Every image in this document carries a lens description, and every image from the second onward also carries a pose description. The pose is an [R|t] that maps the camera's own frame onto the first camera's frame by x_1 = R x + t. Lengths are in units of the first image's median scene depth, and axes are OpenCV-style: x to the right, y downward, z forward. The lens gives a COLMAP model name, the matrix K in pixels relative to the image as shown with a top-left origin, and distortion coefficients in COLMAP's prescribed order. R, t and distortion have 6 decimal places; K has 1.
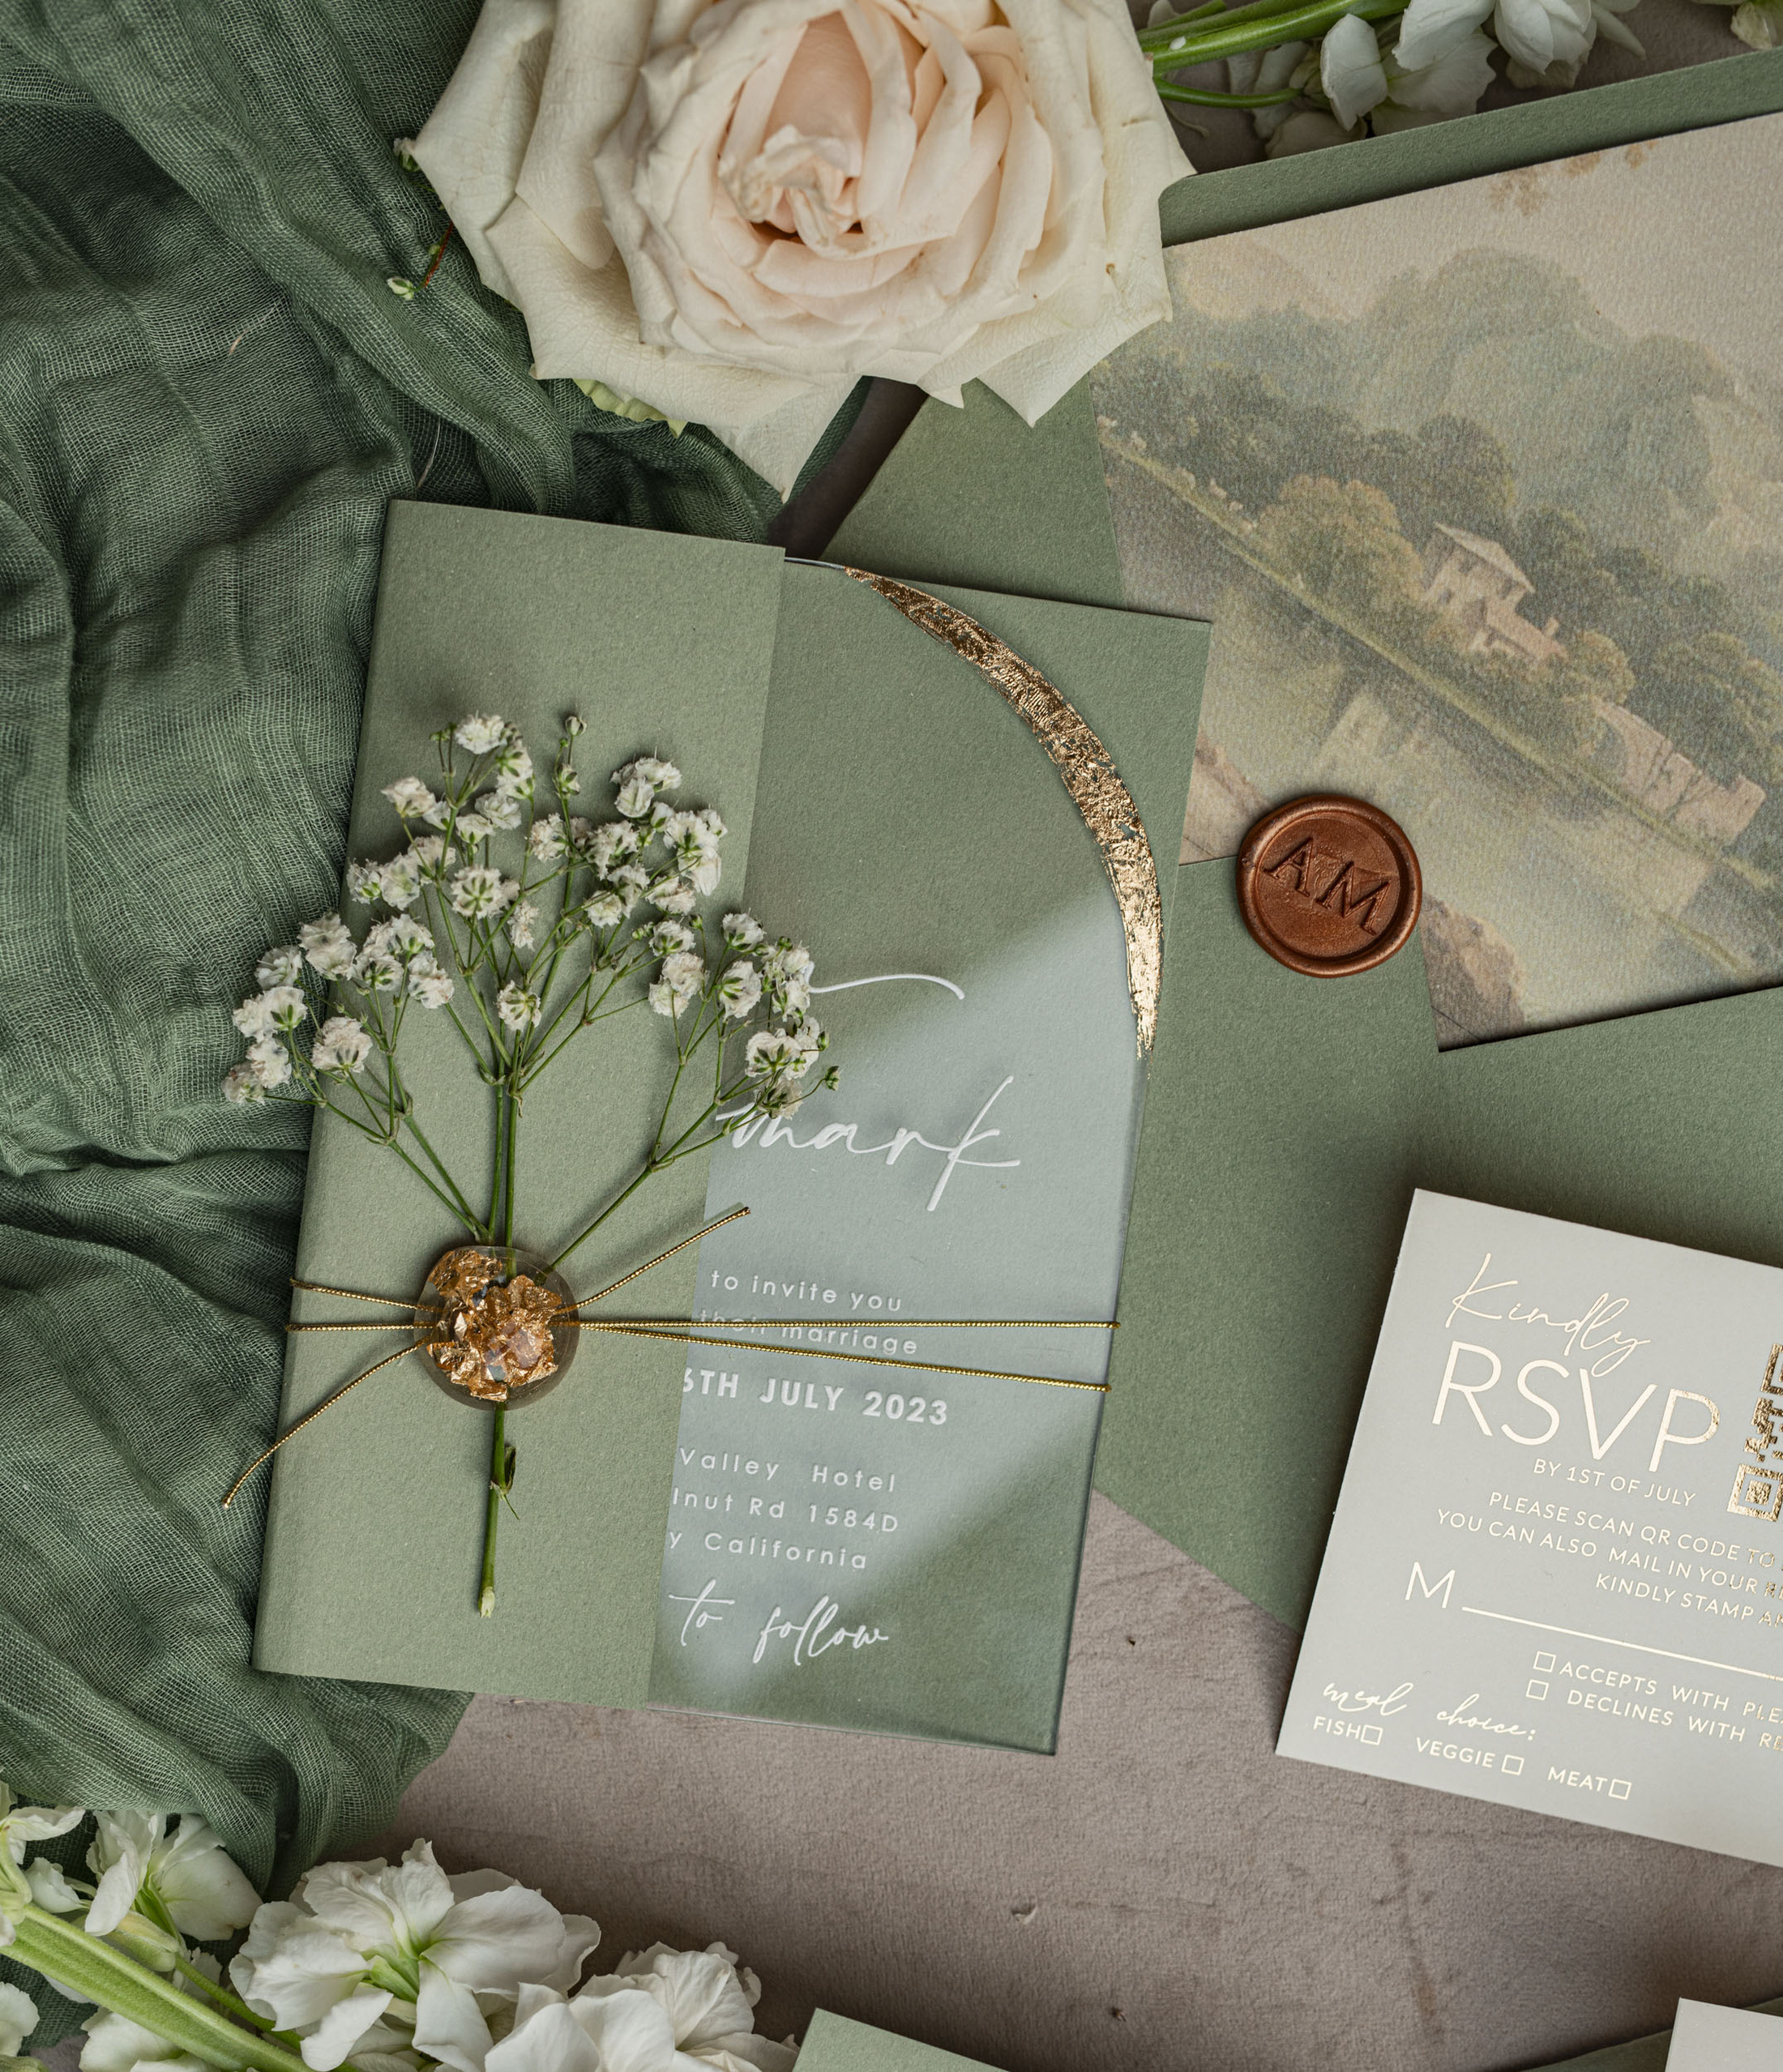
lens RADIAL K [[4160.9, 0, 821.2], [0, 4160.9, 1432.0], [0, 0, 1]] dist [-0.057612, 0.437723]
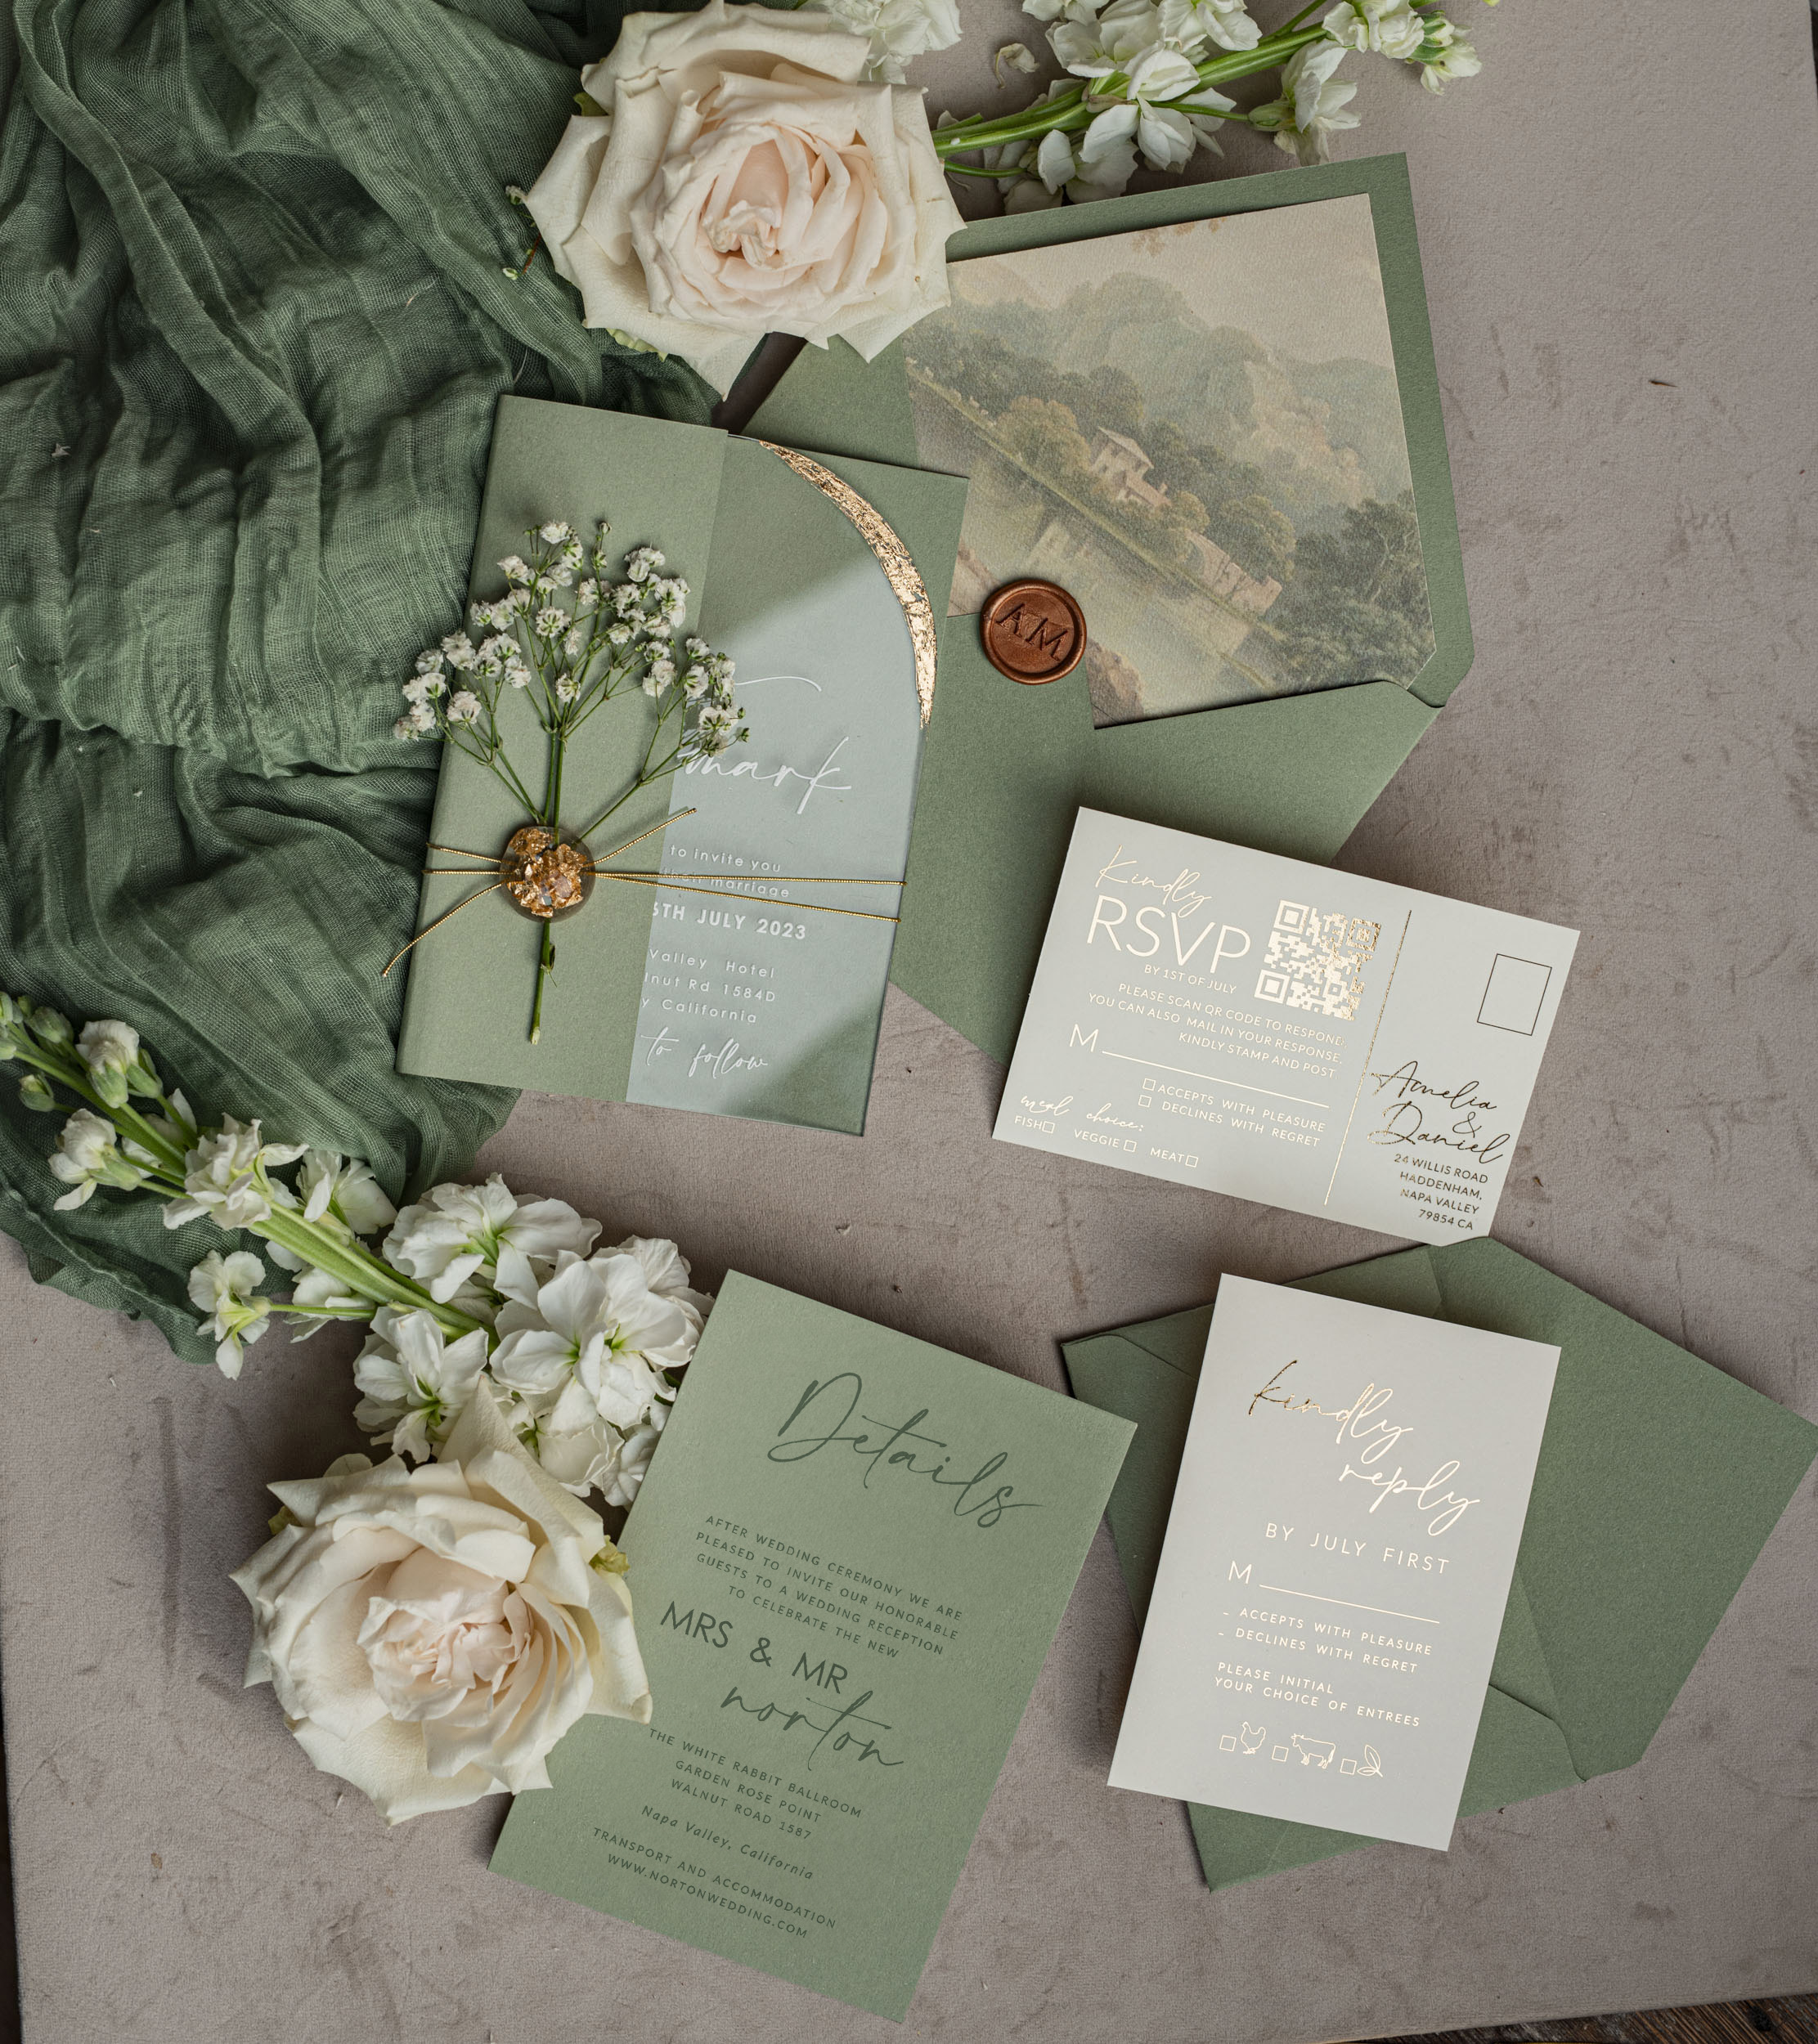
lens RADIAL K [[4593.6, 0, 794.1], [0, 4593.6, 1019.2], [0, 0, 1]] dist [-0.103736, 2.895146]
pose [[0.996406, 0.022693, 0.081605, -0.131163], [-0.020105, 0.999273, -0.032402, 0.094920], [-0.082281, 0.030645, 0.996138, -0.903059]]
